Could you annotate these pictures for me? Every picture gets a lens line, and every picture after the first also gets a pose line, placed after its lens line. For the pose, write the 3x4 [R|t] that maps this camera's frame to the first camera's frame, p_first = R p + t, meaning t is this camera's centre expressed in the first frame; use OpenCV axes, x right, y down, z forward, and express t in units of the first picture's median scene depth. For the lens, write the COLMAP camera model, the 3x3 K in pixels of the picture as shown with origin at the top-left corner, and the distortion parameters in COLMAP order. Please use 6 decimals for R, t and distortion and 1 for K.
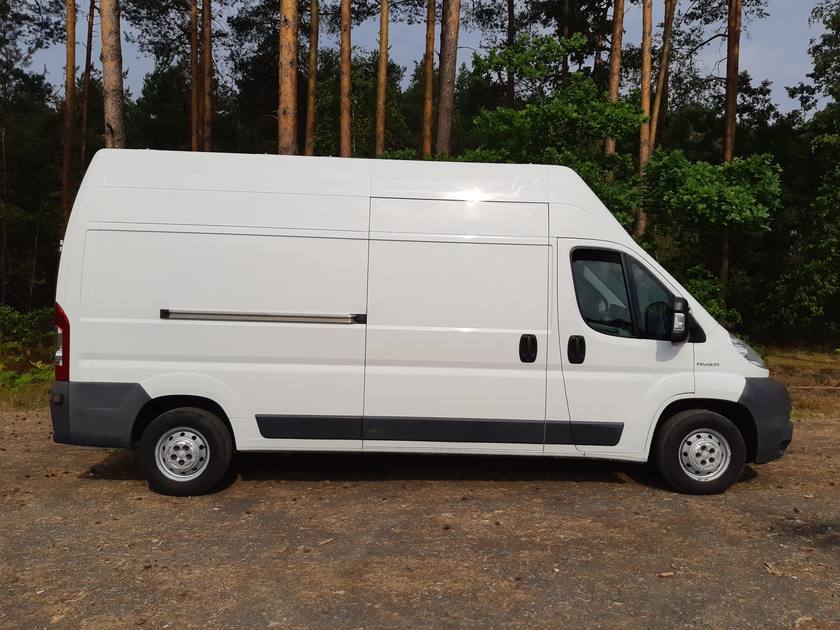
lens RADIAL K [[690.2, 0, 420.0], [0, 690.2, 315.0], [0, 0, 1]] dist [0.050023, -0.115998]
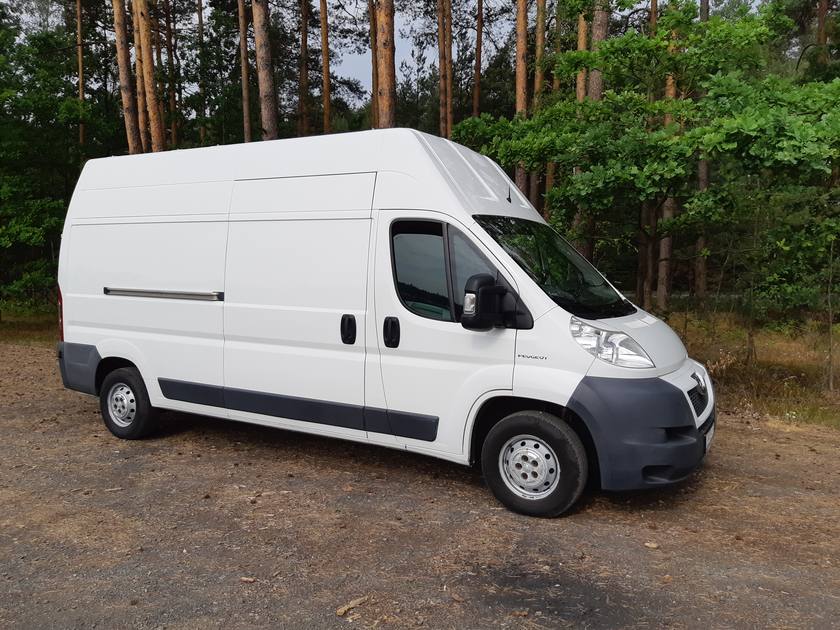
lens RADIAL K [[680.5, 0, 420.0], [0, 680.5, 315.0], [0, 0, 1]] dist [0.072340, -0.179946]
pose [[0.842478, 0.025225, -0.538141, 0.740759], [0.000614, 0.998858, 0.047782, -0.015855], [0.538731, -0.040586, 0.841500, 0.265520]]
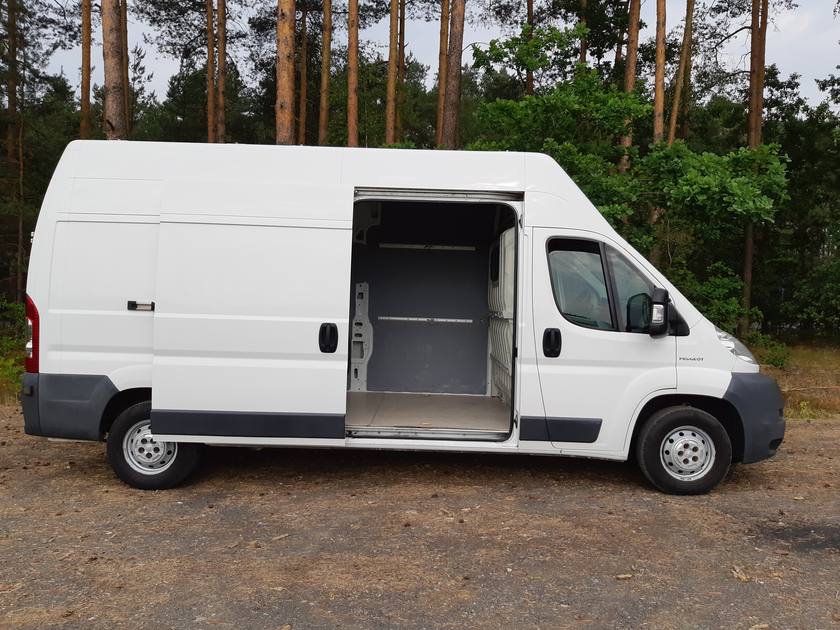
lens RADIAL K [[690.2, 0, 420.0], [0, 690.2, 315.0], [0, 0, 1]] dist [0.050023, -0.115998]
pose [[0.998981, 0.001157, -0.045118, 0.085413], [-0.001211, 0.999999, -0.001180, 0.012340], [0.045116, 0.001233, 0.998981, 0.026921]]
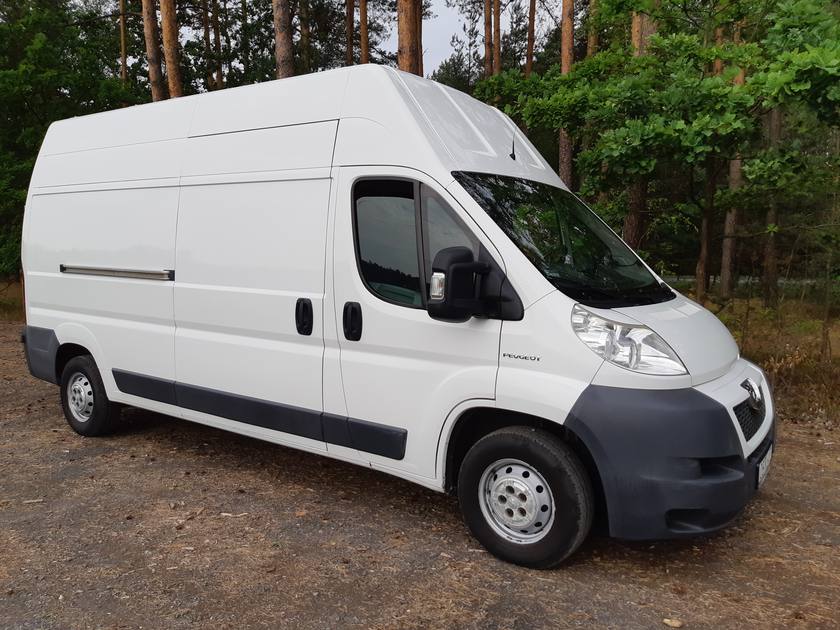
lens RADIAL K [[675.5, 0, 420.0], [0, 675.5, 315.0], [0, 0, 1]] dist [0.047929, -0.106558]
pose [[0.790788, 0.048430, -0.610172, 0.714899], [-0.005278, 0.997367, 0.072322, -0.008471], [0.612068, -0.053971, 0.788961, 0.484260]]
